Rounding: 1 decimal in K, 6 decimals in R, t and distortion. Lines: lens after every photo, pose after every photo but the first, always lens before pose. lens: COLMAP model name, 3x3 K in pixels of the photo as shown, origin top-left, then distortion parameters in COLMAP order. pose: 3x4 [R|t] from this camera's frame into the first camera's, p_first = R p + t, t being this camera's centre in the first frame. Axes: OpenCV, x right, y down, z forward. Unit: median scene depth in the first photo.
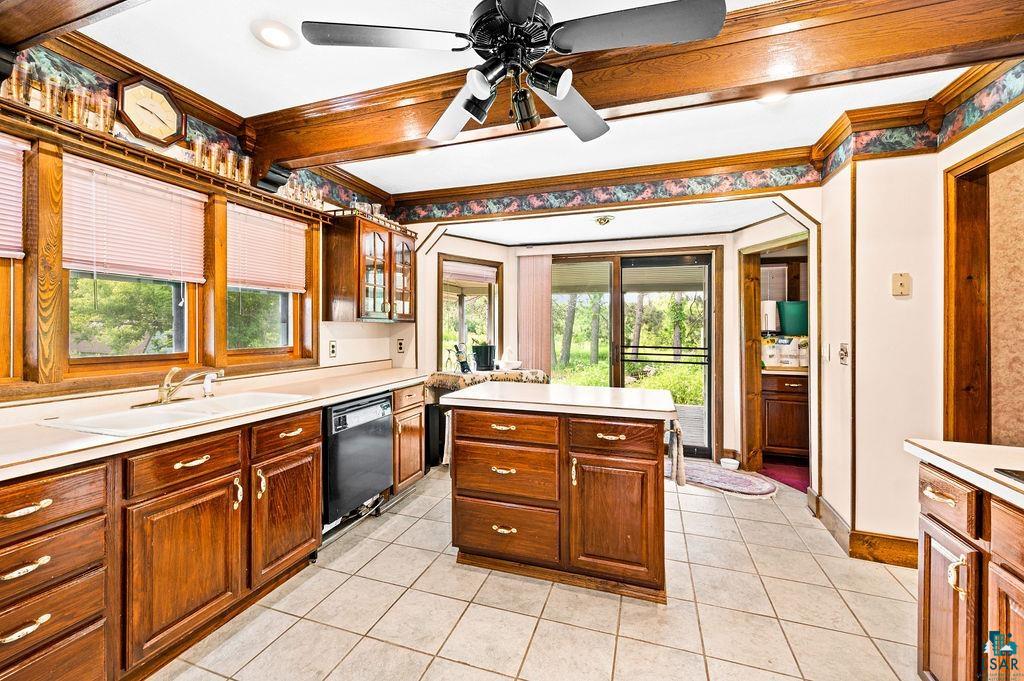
lens RADIAL K [[399.3, 0, 525.0], [0, 399.3, 325.0], [0, 0, 1]] dist [0.000036, 0.000004]
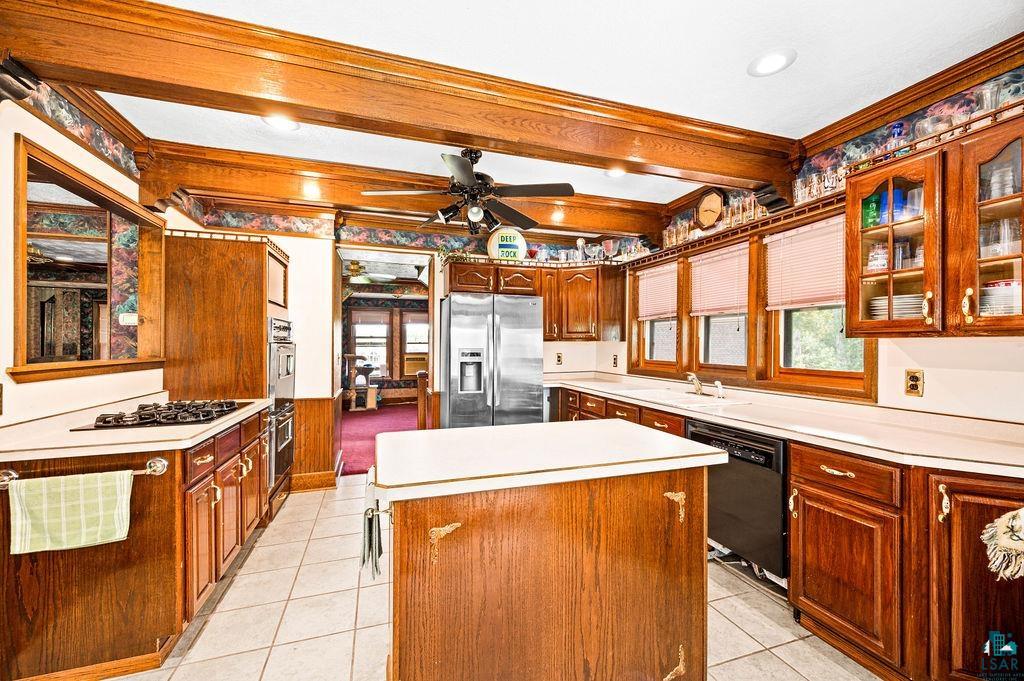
lens RADIAL K [[399.3, 0, 512.4], [0, 399.3, 345.4], [0, 0, 1]] dist [0.000036, 0.000004]
pose [[-0.806219, -0.004894, -0.591597, 0.479132], [-0.003634, 0.999988, -0.003319, 0.008616], [0.591606, -0.000526, -0.806227, 1.390736]]
